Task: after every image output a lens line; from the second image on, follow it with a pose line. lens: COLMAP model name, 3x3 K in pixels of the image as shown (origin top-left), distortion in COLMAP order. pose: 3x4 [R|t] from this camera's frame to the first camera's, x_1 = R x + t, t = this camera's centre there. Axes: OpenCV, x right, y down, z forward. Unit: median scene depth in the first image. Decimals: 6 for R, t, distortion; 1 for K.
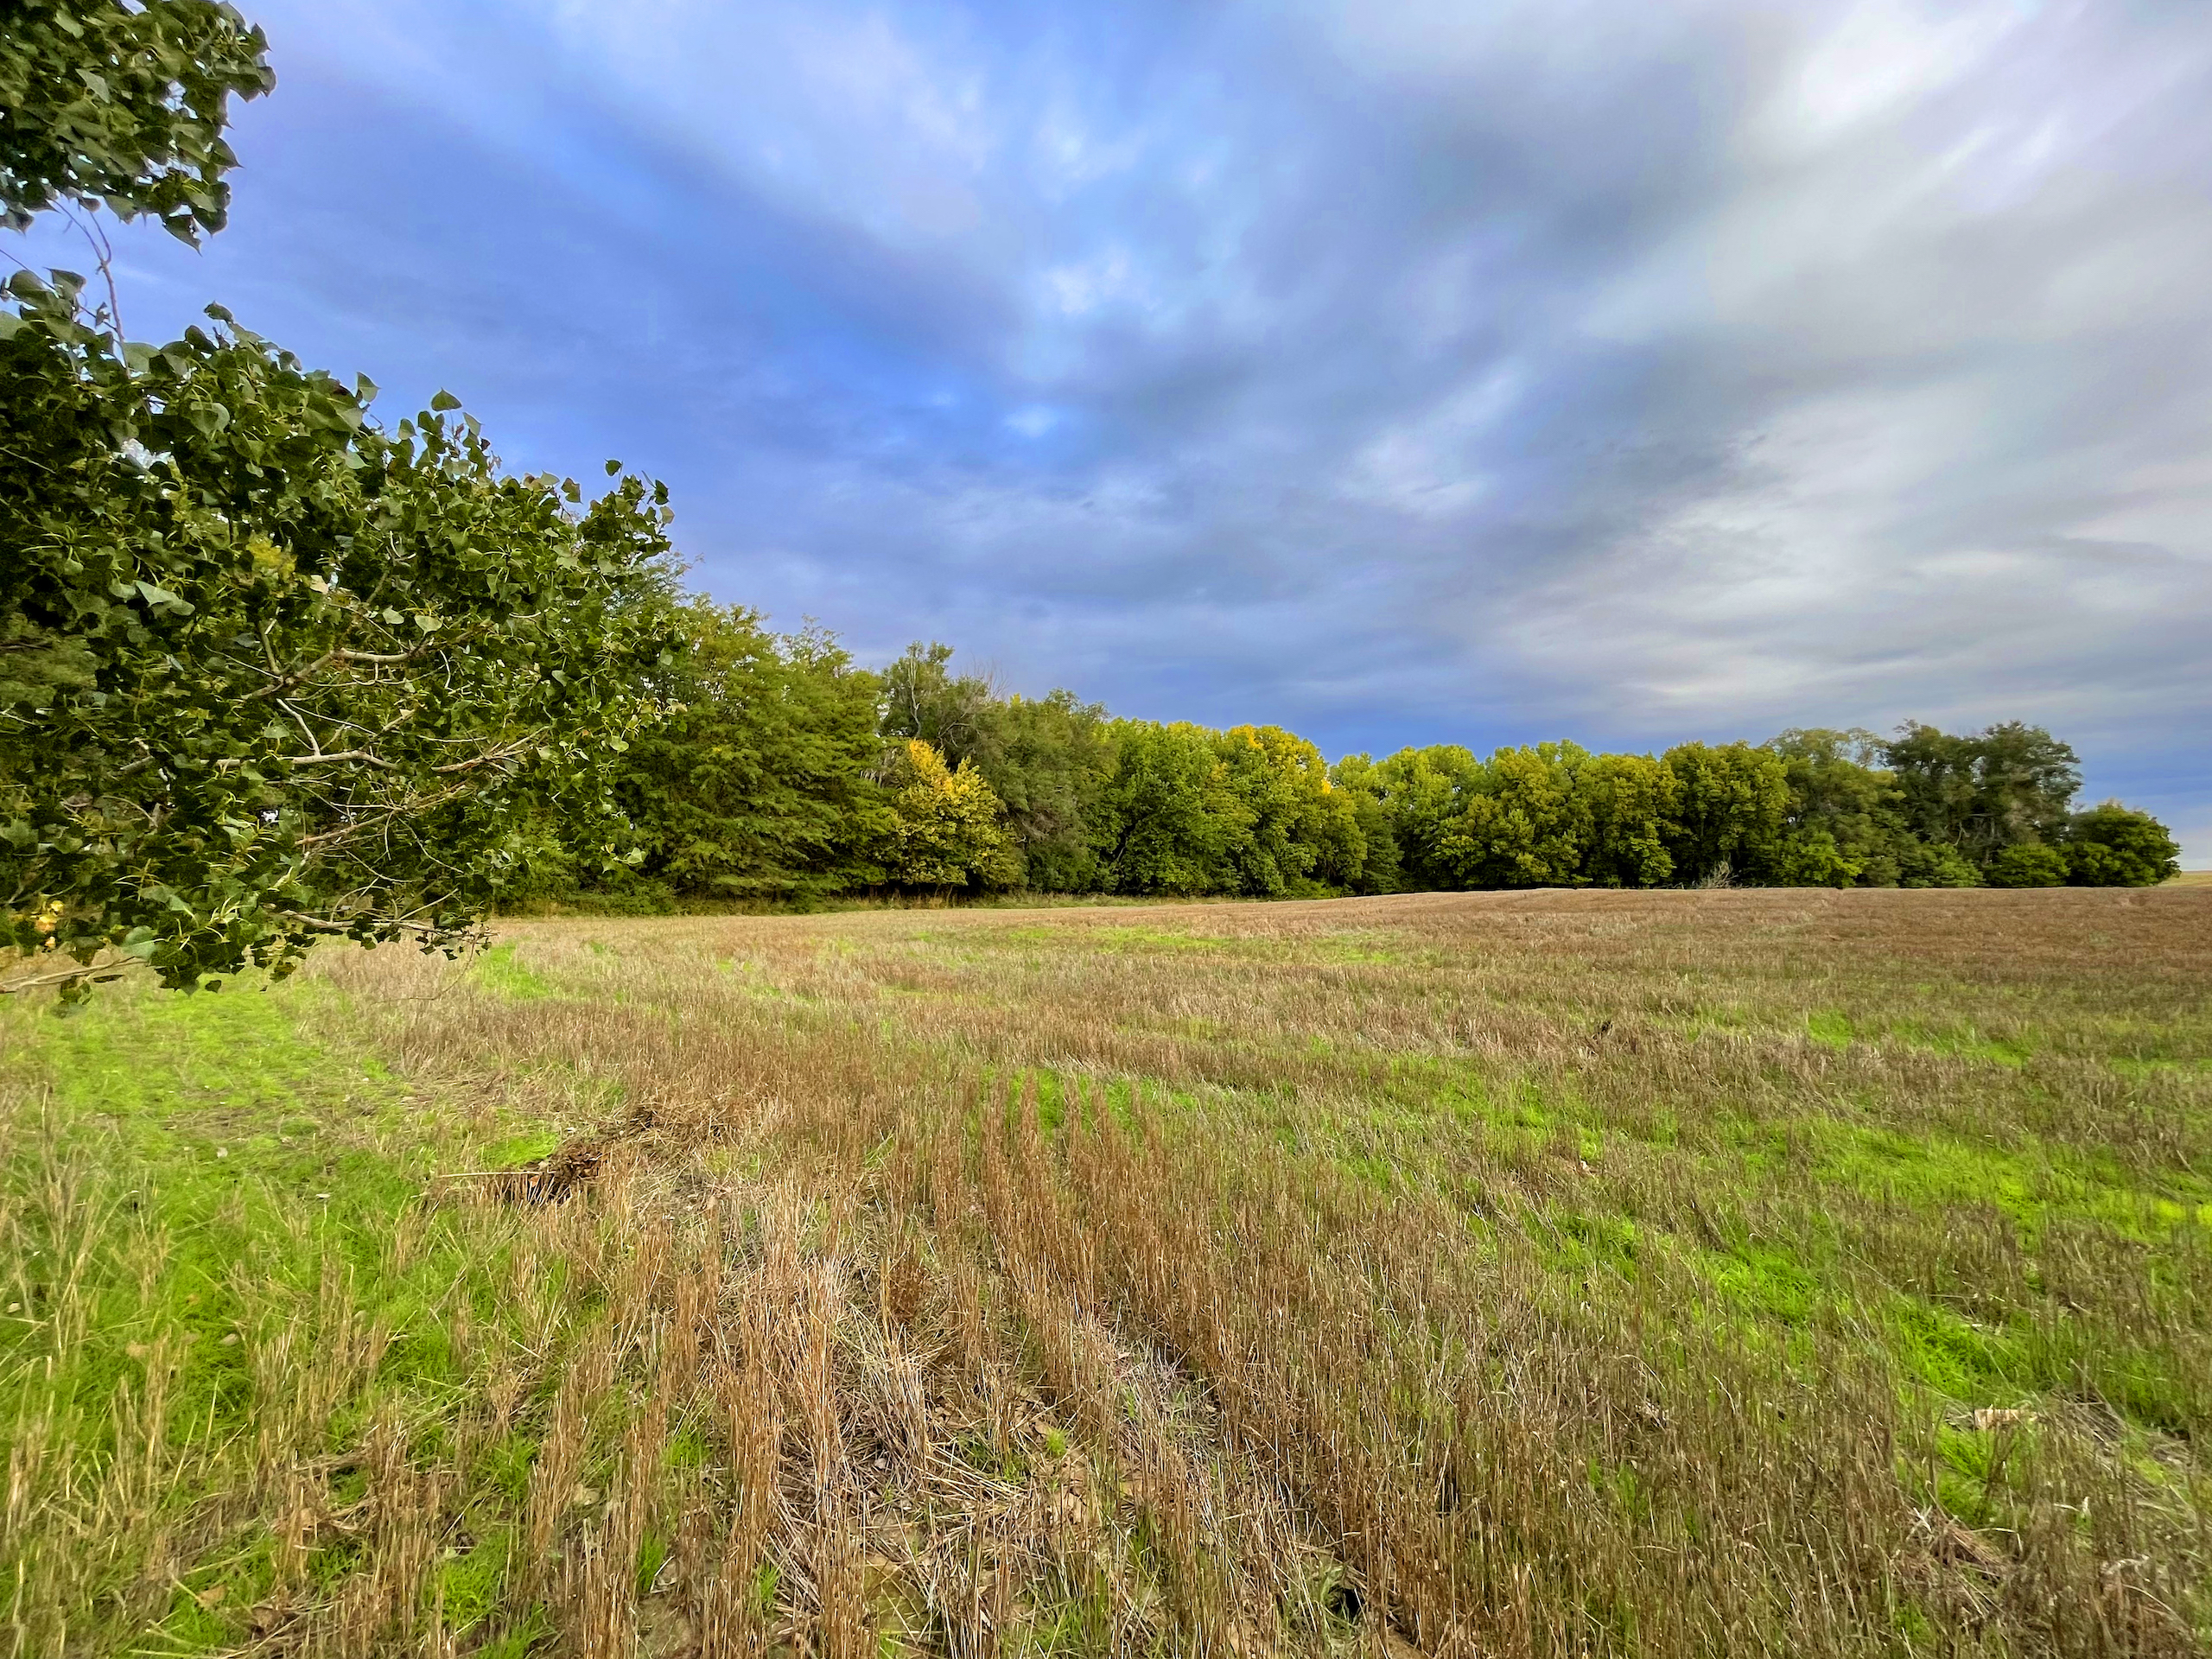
lens RADIAL K [[881.0, 0, 1106.0], [0, 881.0, 829.5], [0, 0, 1]] dist [0.000125, 0.000016]
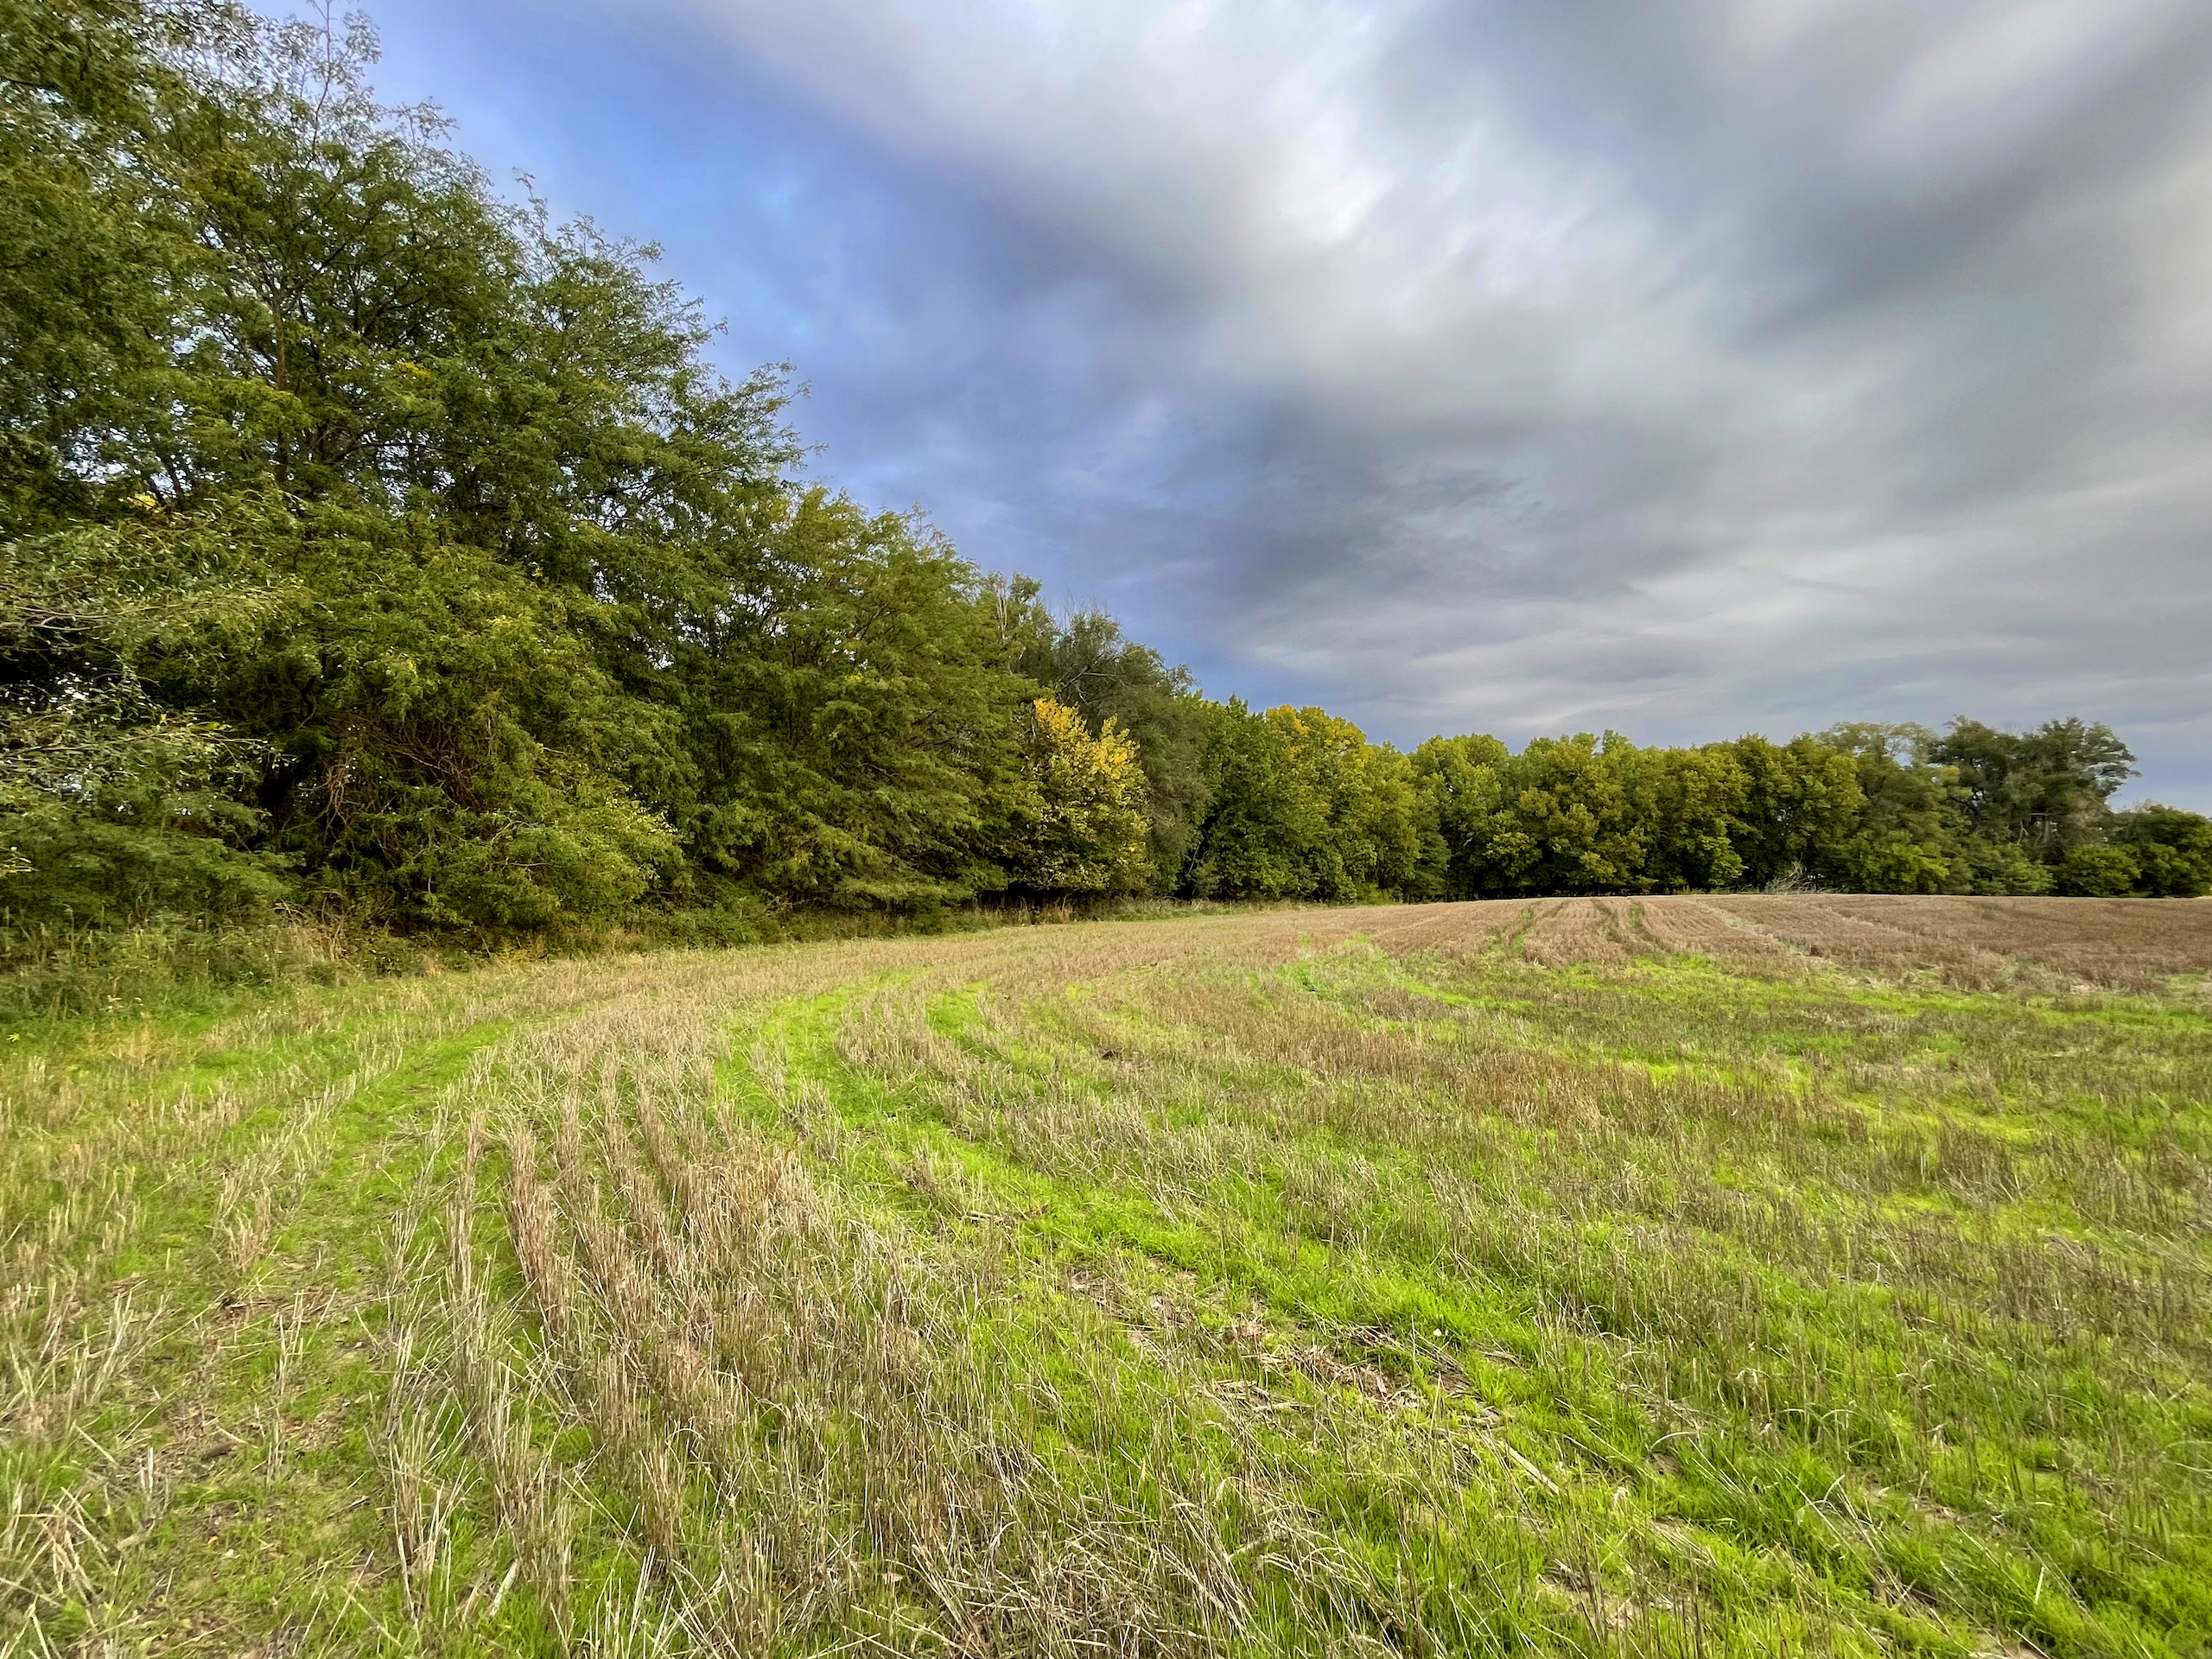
lens RADIAL K [[897.7, 0, 1106.0], [0, 897.7, 829.5], [0, 0, 1]] dist [-0.000443, -0.000062]
pose [[0.994187, 0.006688, 0.107456, -0.128419], [-0.006931, 0.999974, 0.001883, 0.005541], [-0.107440, -0.002616, 0.994208, 0.133420]]
